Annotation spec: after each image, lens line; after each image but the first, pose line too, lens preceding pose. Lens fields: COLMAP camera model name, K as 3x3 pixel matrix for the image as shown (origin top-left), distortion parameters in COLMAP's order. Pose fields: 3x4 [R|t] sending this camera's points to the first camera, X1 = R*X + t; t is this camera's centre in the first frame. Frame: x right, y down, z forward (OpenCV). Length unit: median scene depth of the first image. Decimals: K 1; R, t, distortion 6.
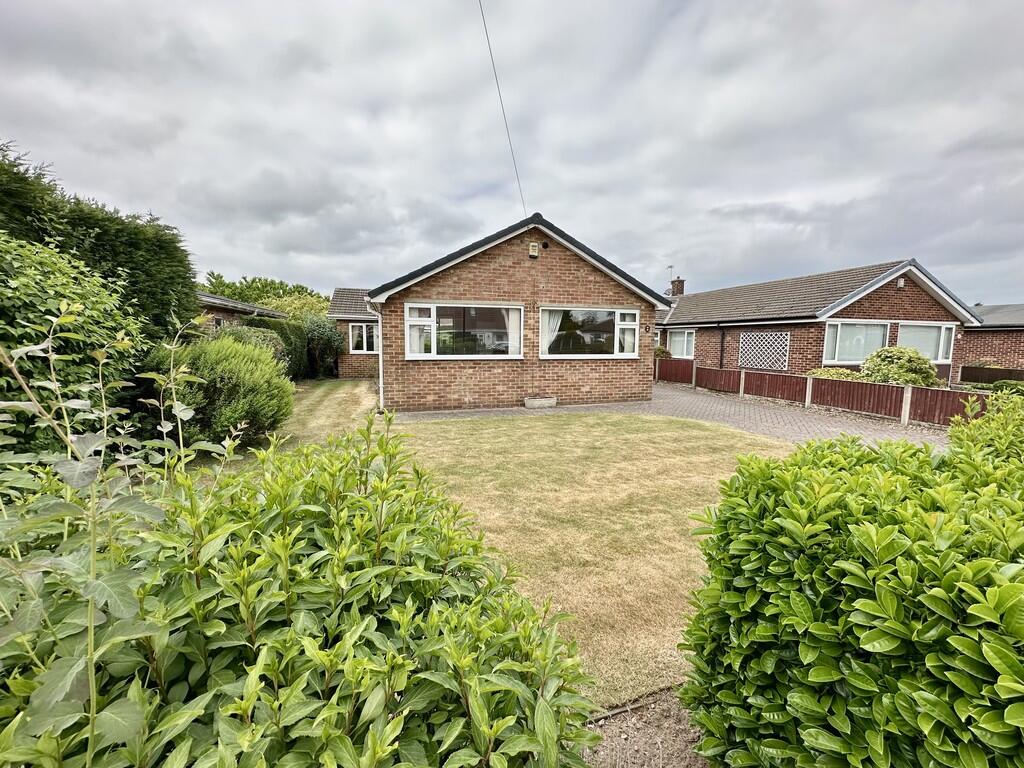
lens RADIAL K [[406.7, 0, 507.3], [0, 406.7, 384.5], [0, 0, 1]] dist [-0.001528, 0.000499]
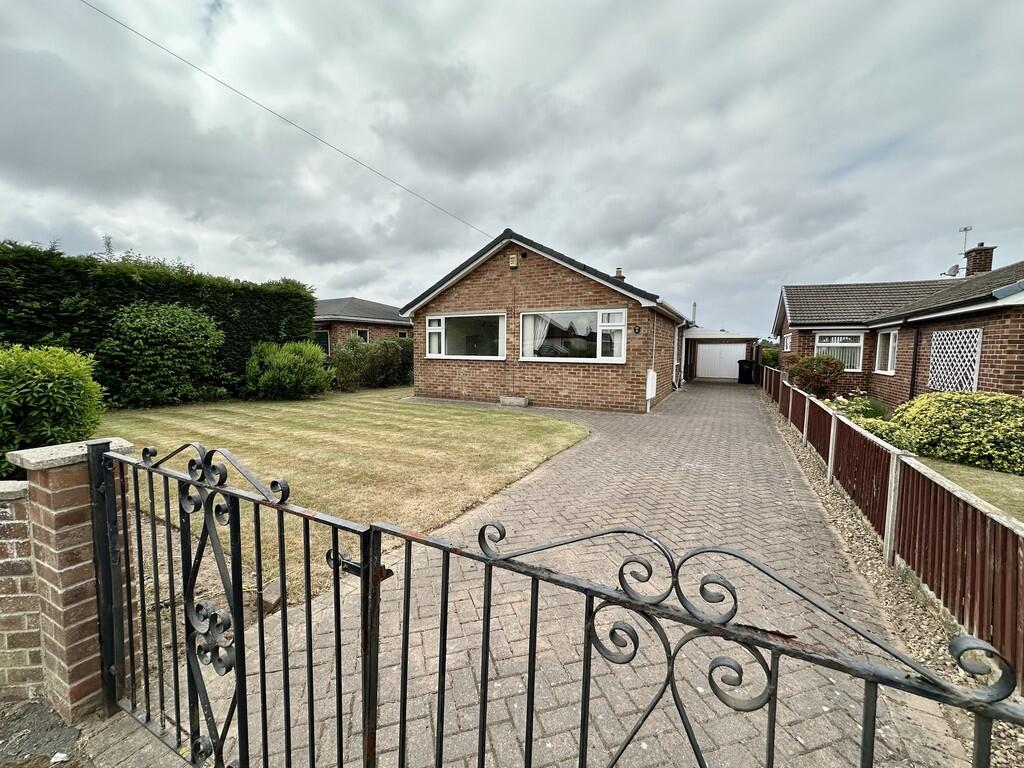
lens RADIAL K [[406.7, 0, 486.1], [0, 406.7, 393.2], [0, 0, 1]] dist [-0.001528, 0.000499]
pose [[0.707534, 0.075413, -0.702644, 0.799592], [-0.084914, 0.996158, 0.021411, 0.007677], [0.701559, 0.044515, 0.711220, 0.175474]]
